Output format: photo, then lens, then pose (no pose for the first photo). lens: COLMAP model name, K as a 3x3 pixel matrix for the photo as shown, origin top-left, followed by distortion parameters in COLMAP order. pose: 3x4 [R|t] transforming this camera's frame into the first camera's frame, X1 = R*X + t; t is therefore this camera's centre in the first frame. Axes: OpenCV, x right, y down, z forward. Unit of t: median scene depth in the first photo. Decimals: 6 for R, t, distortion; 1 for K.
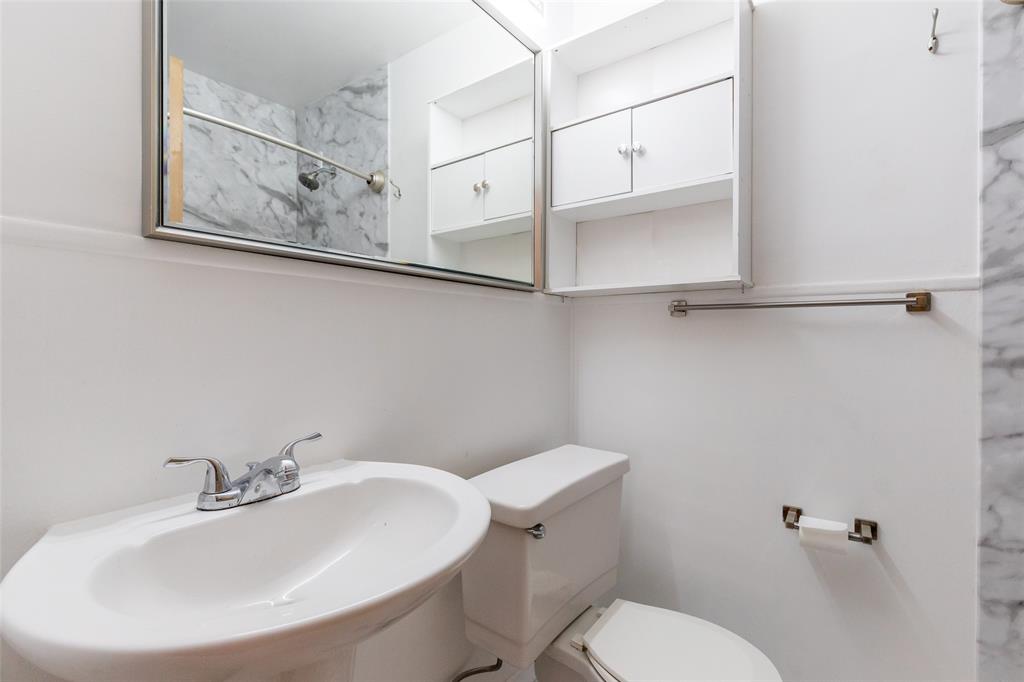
lens RADIAL K [[459.8, 0, 515.4], [0, 459.8, 337.9], [0, 0, 1]] dist [0.001785, -0.000344]
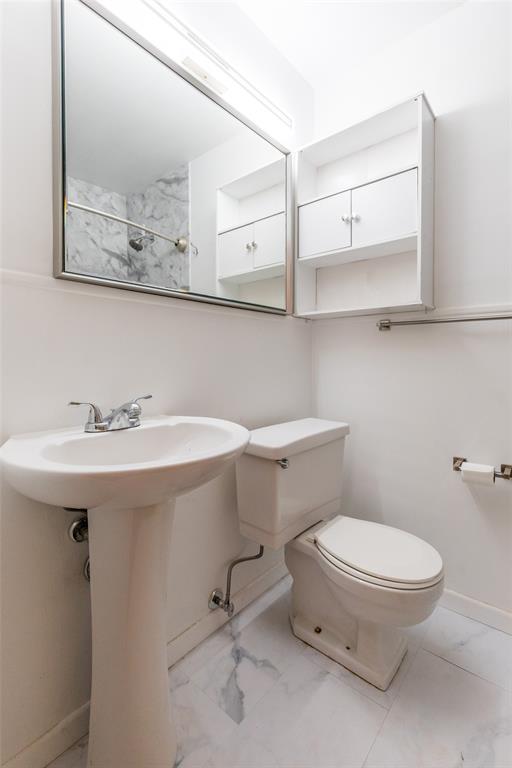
lens RADIAL K [[344.8, 0, 260.0], [0, 344.8, 362.7], [0, 0, 1]] dist [0.001785, -0.000344]
pose [[0.997705, -0.001838, -0.067680, 0.033789], [0.002445, 0.999958, 0.008885, 0.047185], [0.067661, -0.009030, 0.997668, -0.133981]]
